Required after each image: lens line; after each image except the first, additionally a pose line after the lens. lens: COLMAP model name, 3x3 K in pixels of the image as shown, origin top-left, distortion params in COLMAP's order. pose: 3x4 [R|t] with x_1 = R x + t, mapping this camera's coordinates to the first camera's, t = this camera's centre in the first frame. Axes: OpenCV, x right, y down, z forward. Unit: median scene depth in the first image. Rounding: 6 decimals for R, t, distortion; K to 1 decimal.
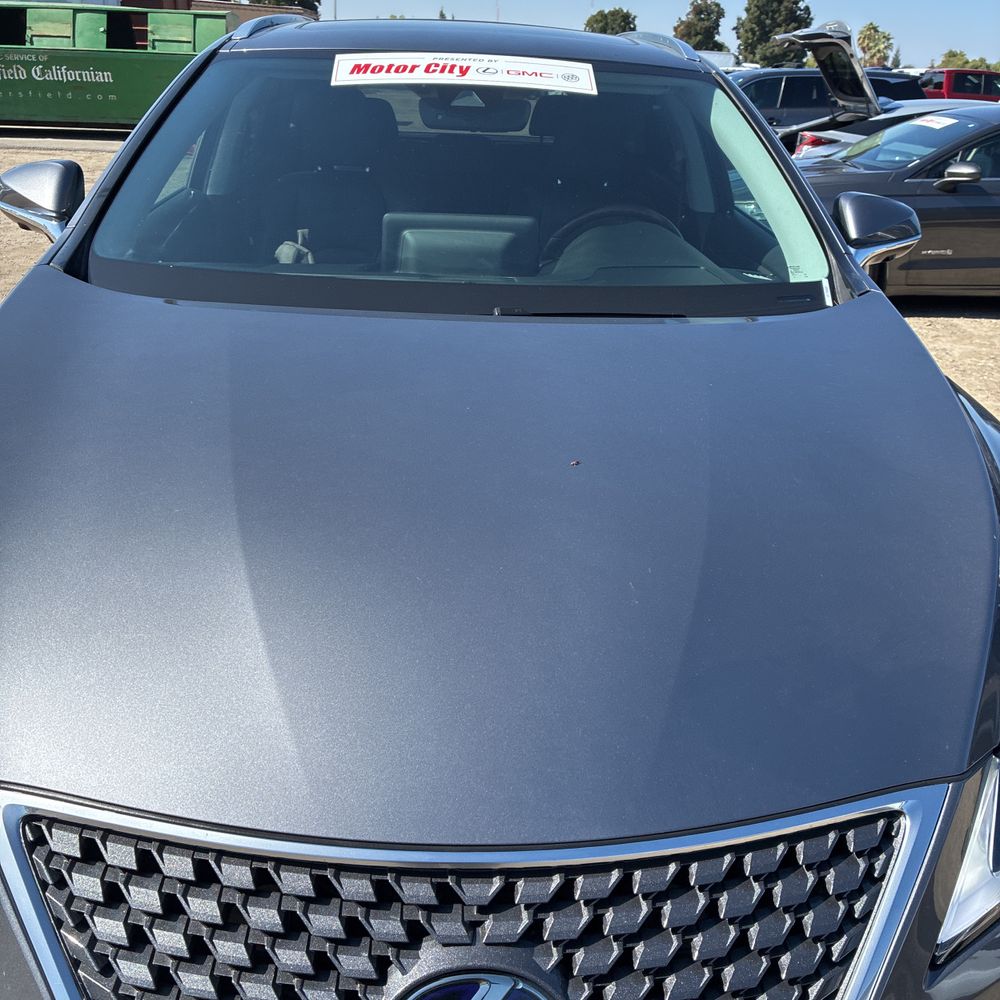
lens RADIAL K [[1032.6, 0, 517.8], [0, 1032.6, 491.1], [0, 0, 1]] dist [0.024551, 0.000000]
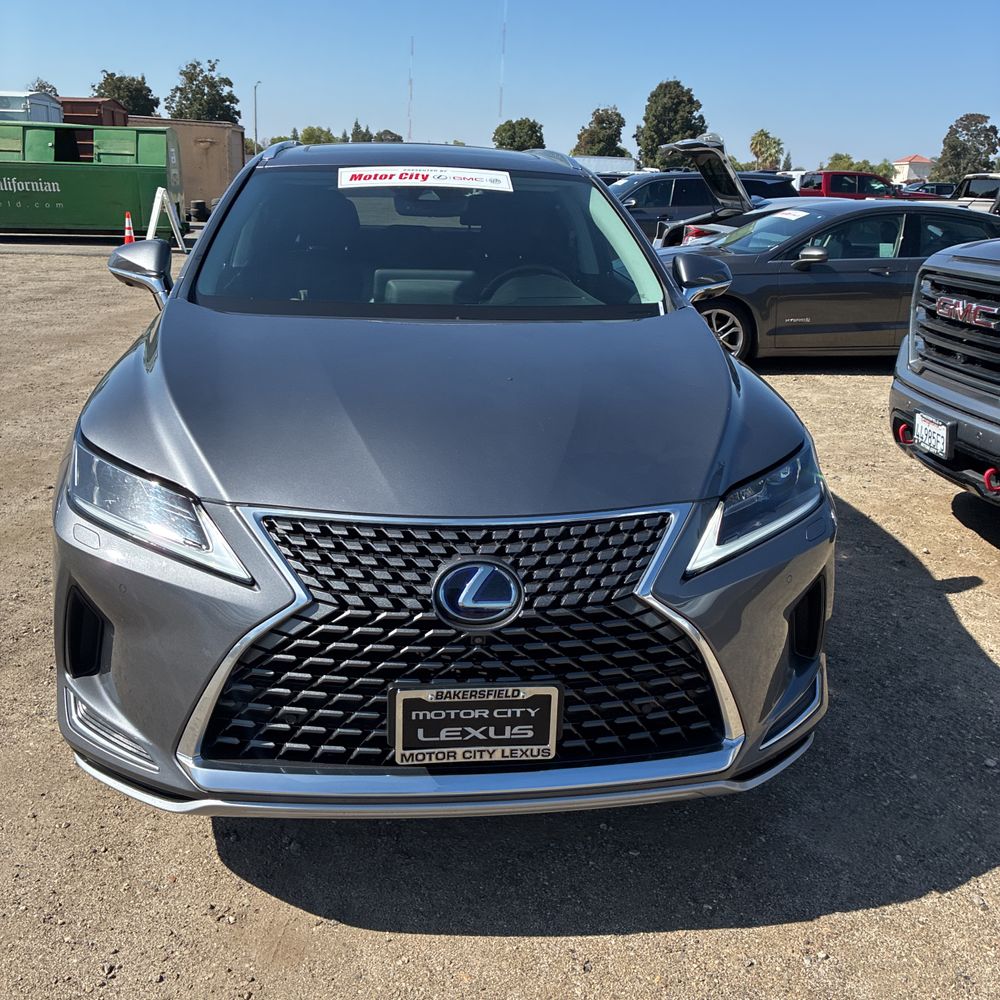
lens RADIAL K [[1032.6, 0, 496.2], [0, 1032.6, 500.2], [0, 0, 1]] dist [0.024551, 0.000000]
pose [[0.998086, -0.029105, 0.054560, -0.014499], [0.033470, 0.996162, -0.080874, 0.062444], [-0.051997, 0.082545, 0.995230, -0.155078]]
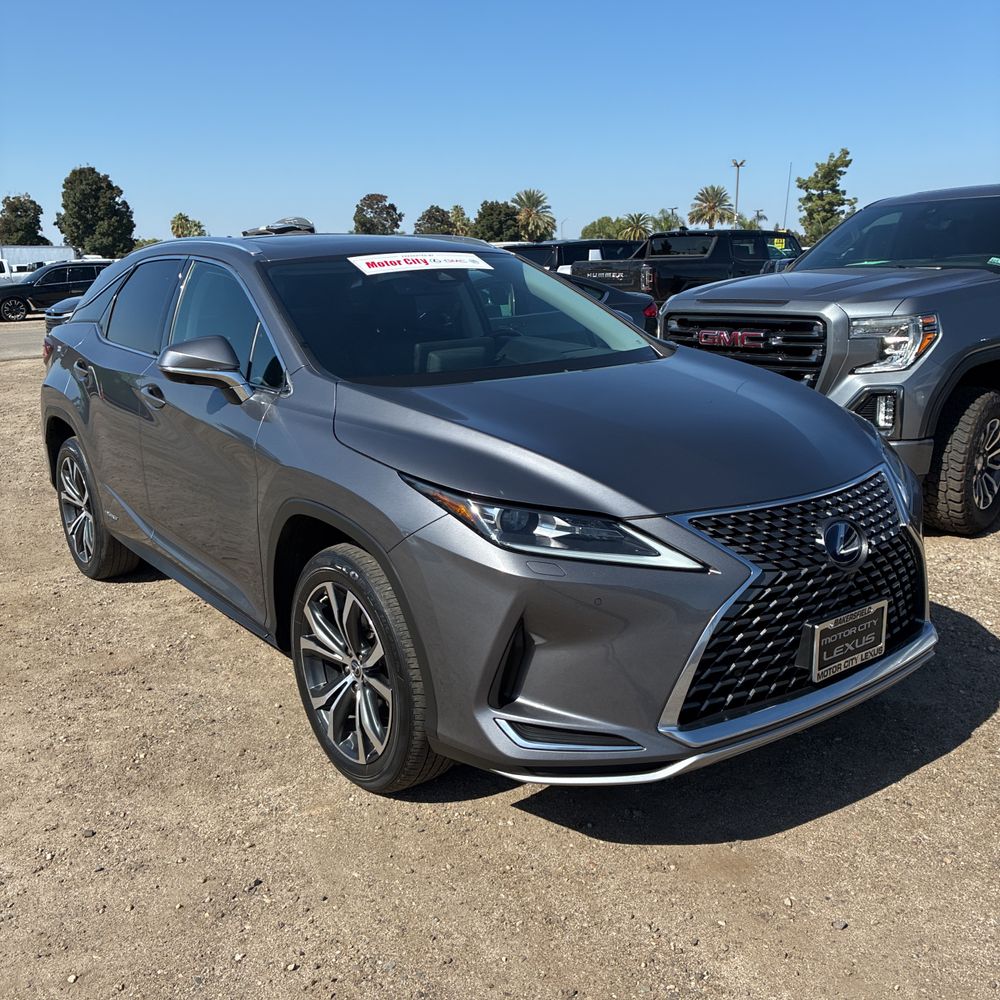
lens RADIAL K [[1032.6, 0, 496.3], [0, 1032.6, 506.9], [0, 0, 1]] dist [0.024551, 0.000000]
pose [[0.822746, -0.196969, 0.533191, -0.311487], [0.272687, 0.959823, -0.066199, 0.042503], [-0.498730, 0.199860, 0.843401, -0.138062]]
